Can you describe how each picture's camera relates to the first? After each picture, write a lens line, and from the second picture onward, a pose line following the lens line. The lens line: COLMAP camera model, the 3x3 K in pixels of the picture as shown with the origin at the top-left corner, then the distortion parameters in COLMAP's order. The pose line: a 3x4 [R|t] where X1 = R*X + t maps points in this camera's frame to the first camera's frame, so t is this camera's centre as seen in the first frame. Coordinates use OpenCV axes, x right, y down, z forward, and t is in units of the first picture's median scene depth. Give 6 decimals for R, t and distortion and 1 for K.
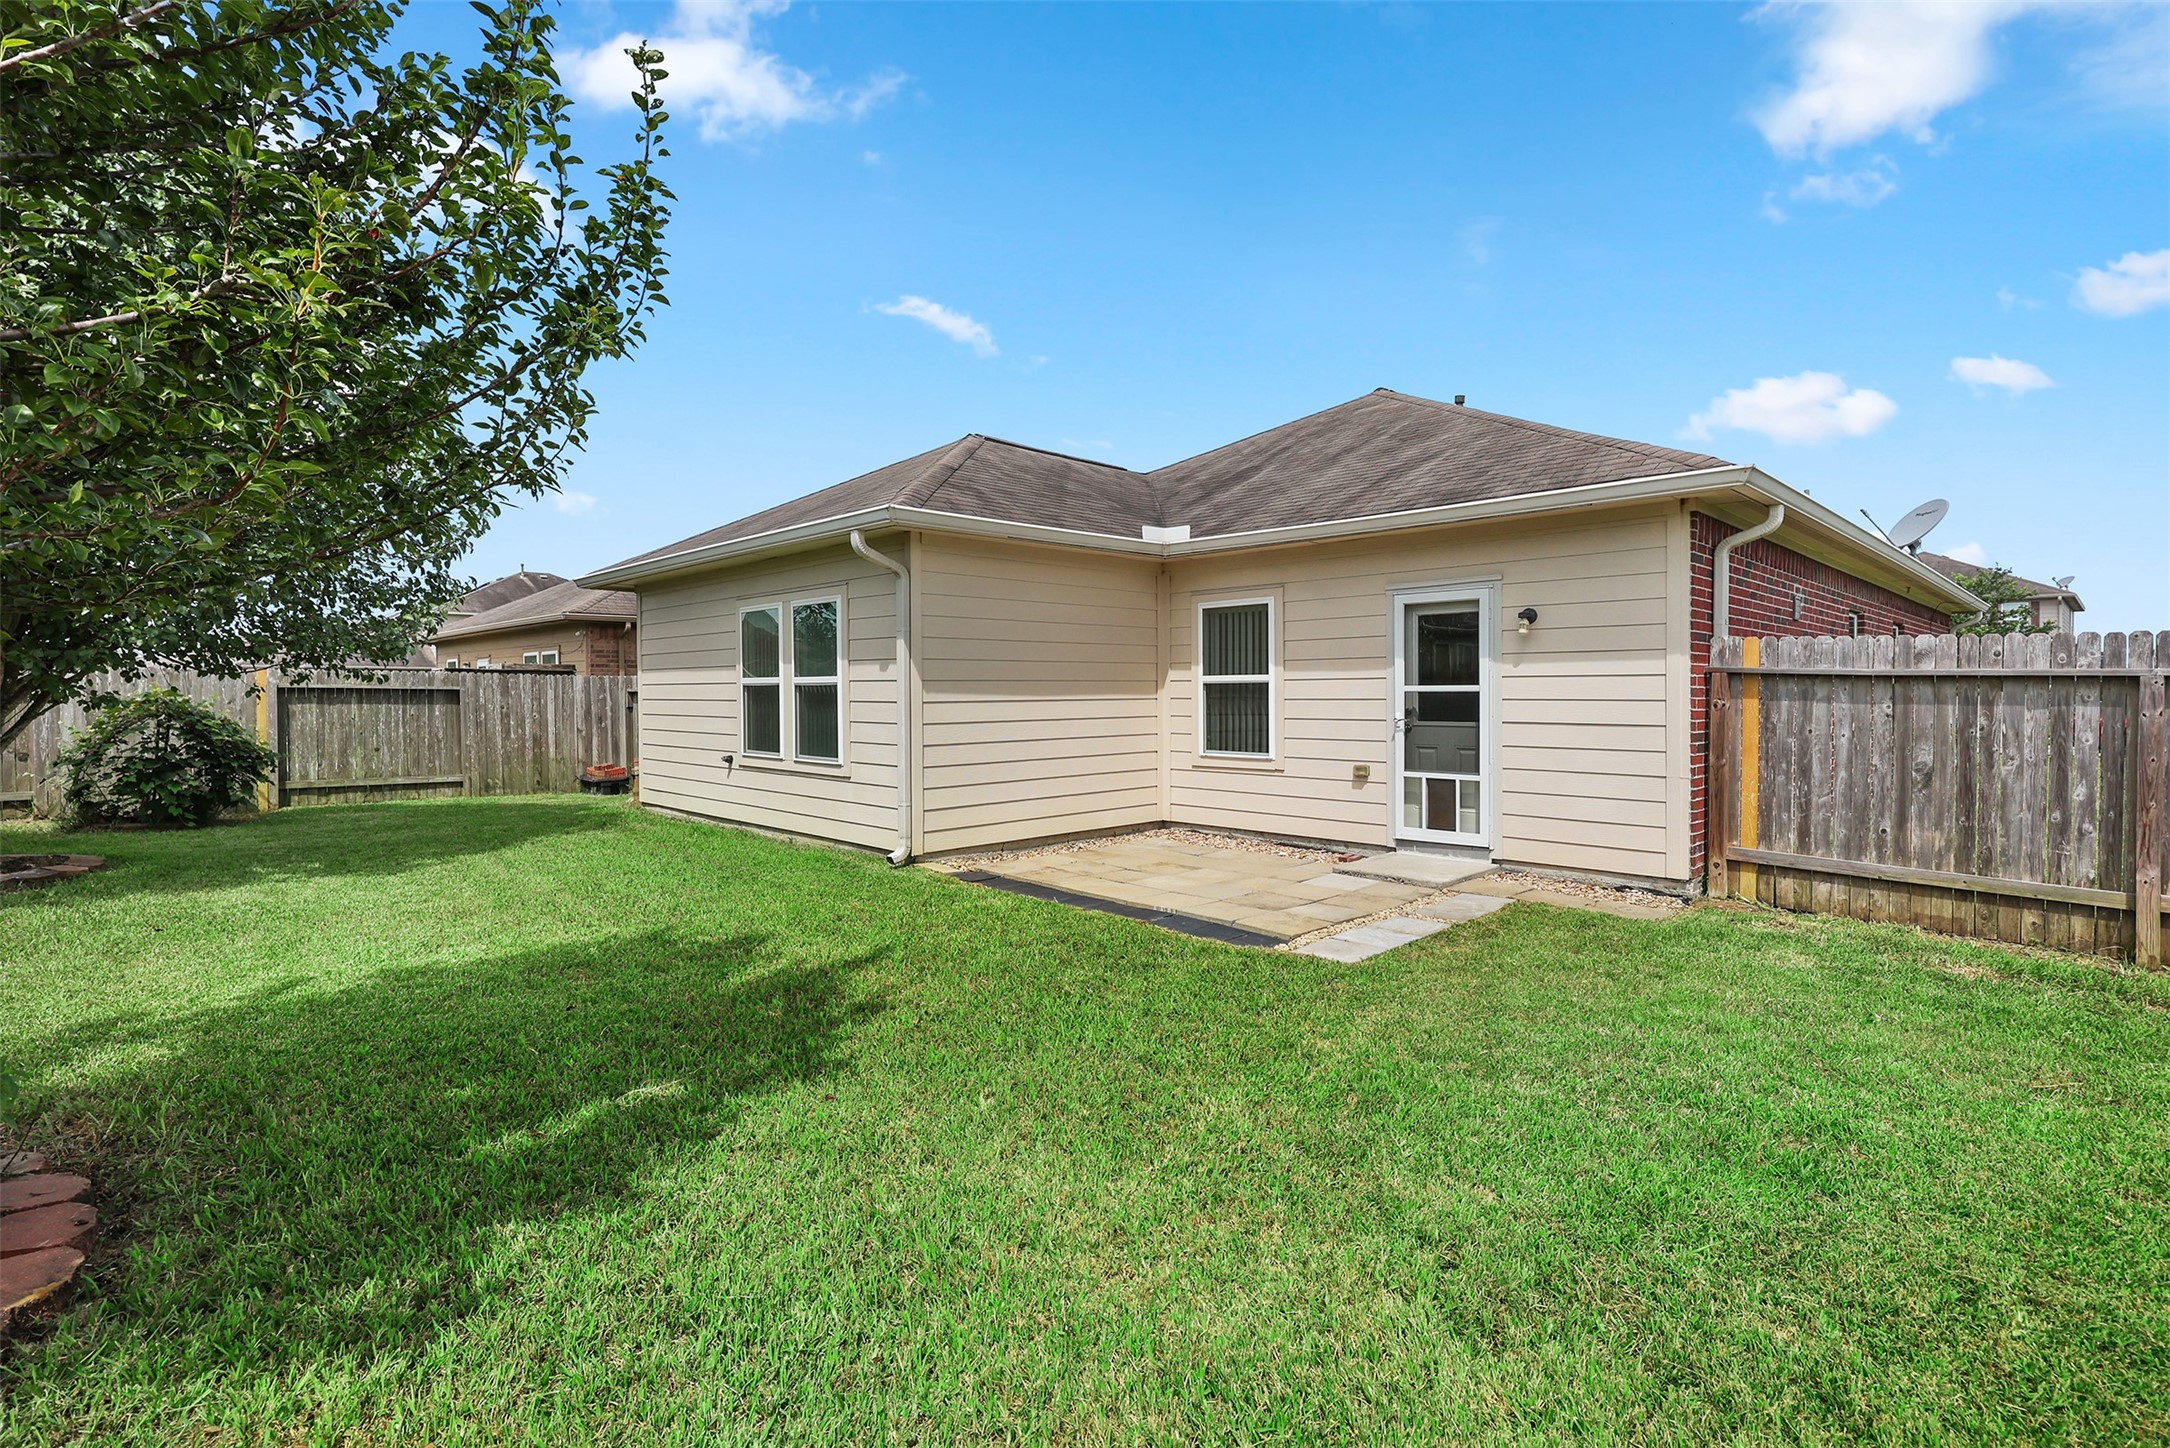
lens RADIAL K [[1031.0, 0, 1047.5], [0, 1031.0, 731.8], [0, 0, 1]] dist [0.001378, -0.000480]
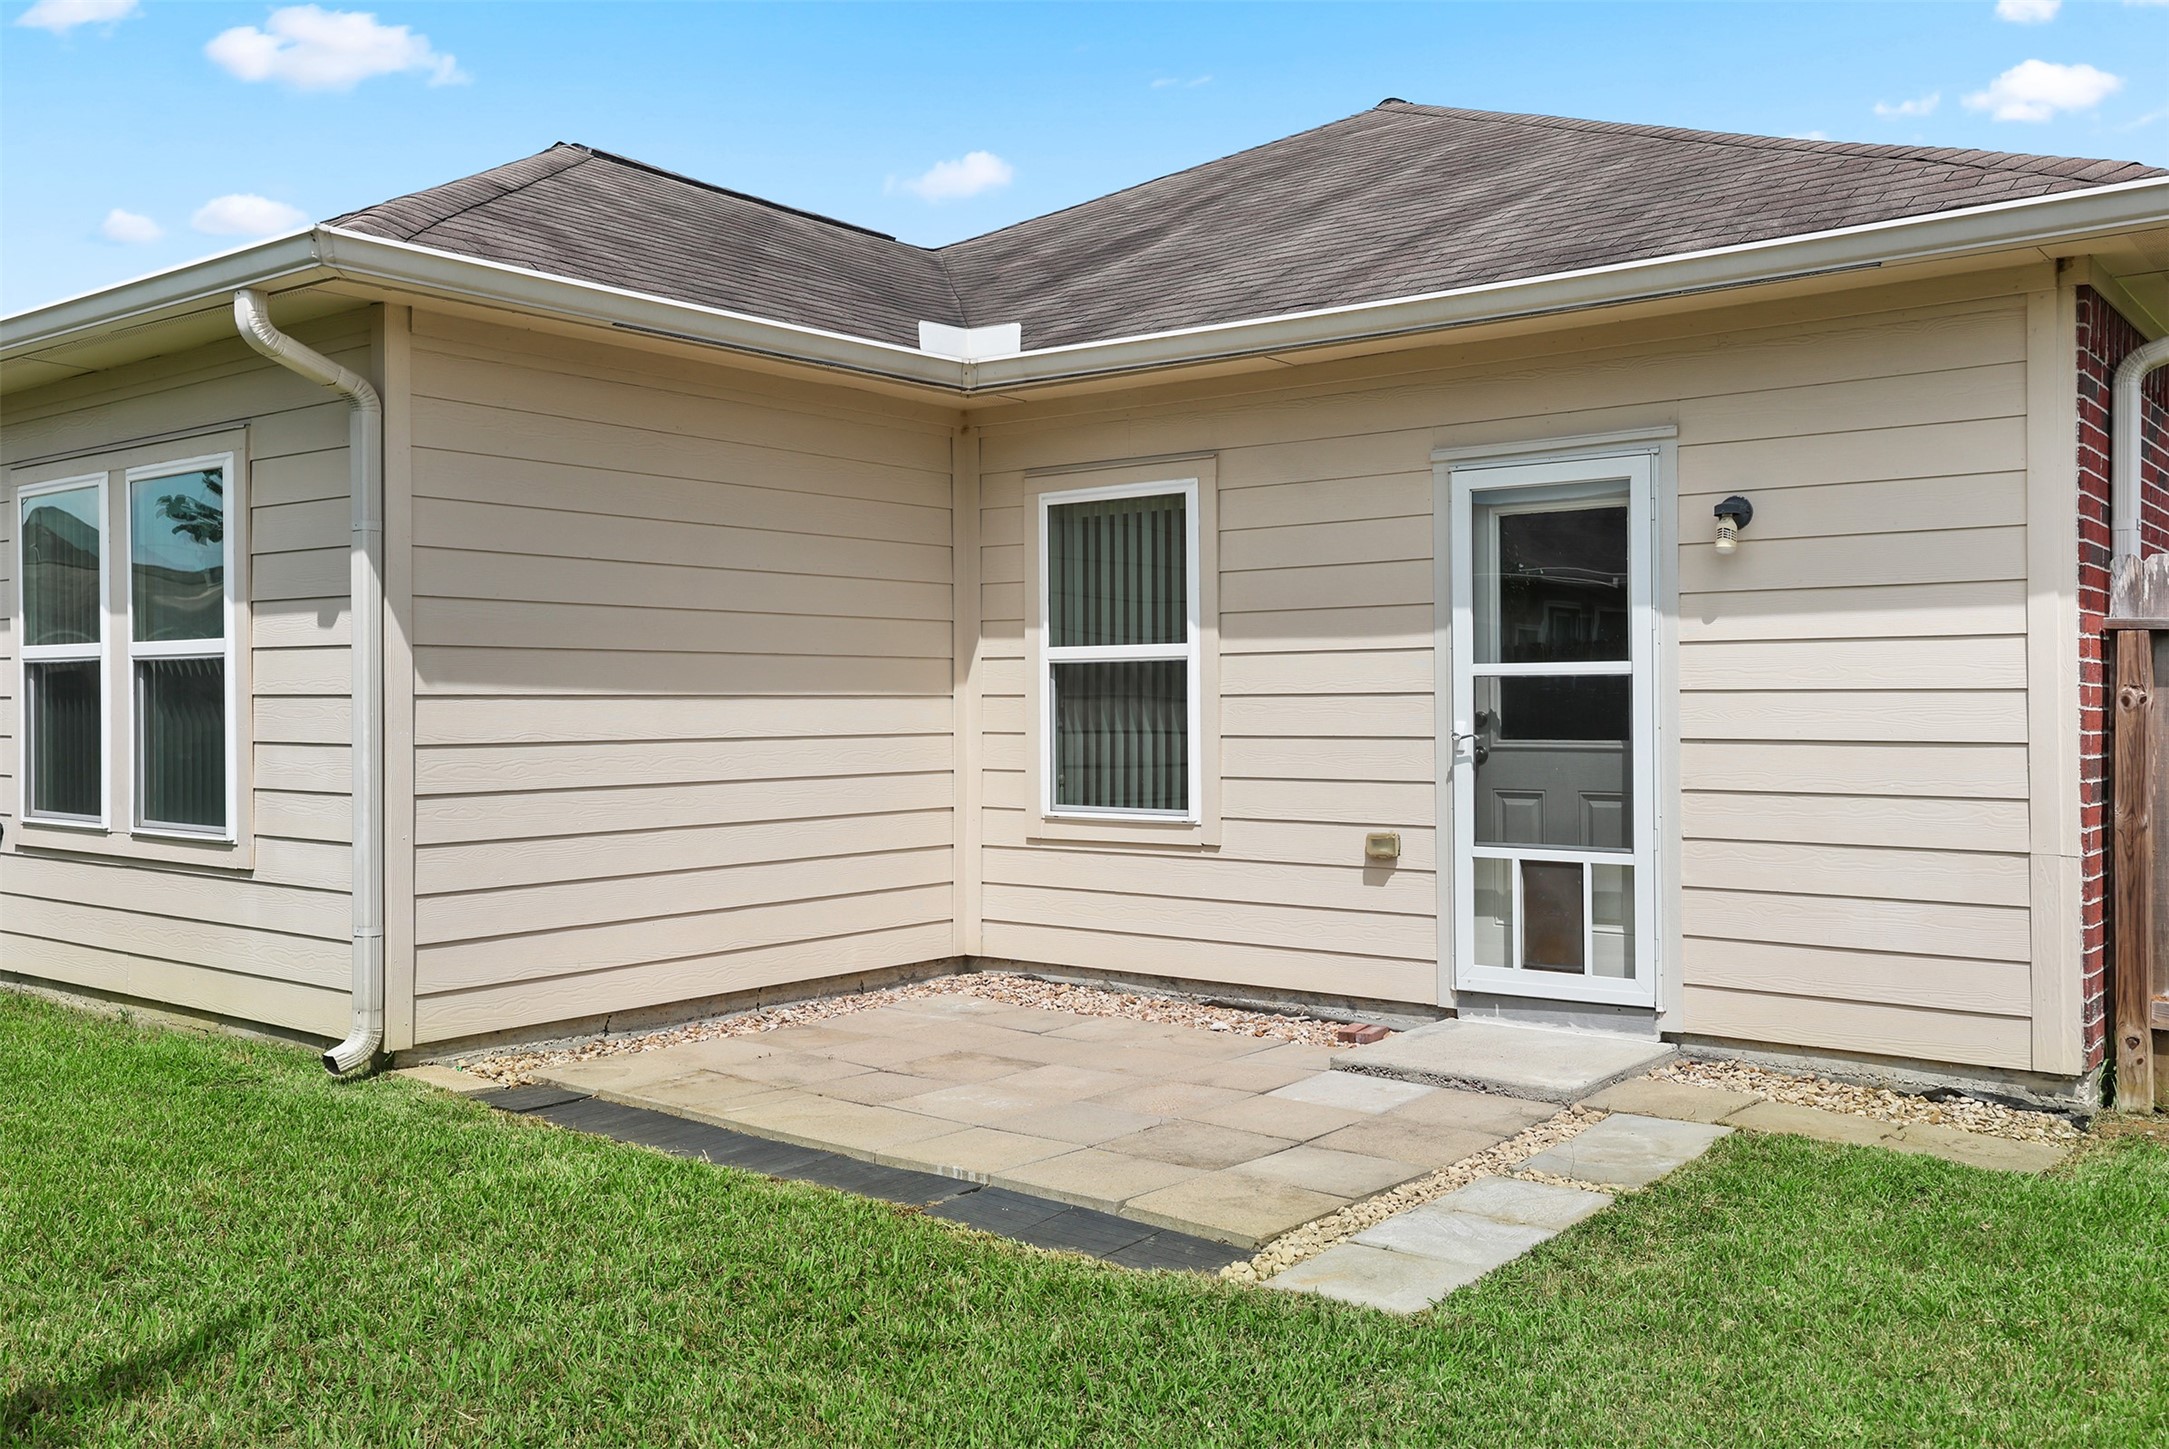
lens RADIAL K [[1805.6, 0, 1069.1], [0, 1805.6, 721.4], [0, 0, 1]] dist [0.007118, 0.000773]
pose [[0.987059, 0.003461, 0.160322, 0.030907], [0.002078, 0.999407, -0.034368, 0.008870], [-0.160346, 0.034256, 0.986466, 0.208266]]
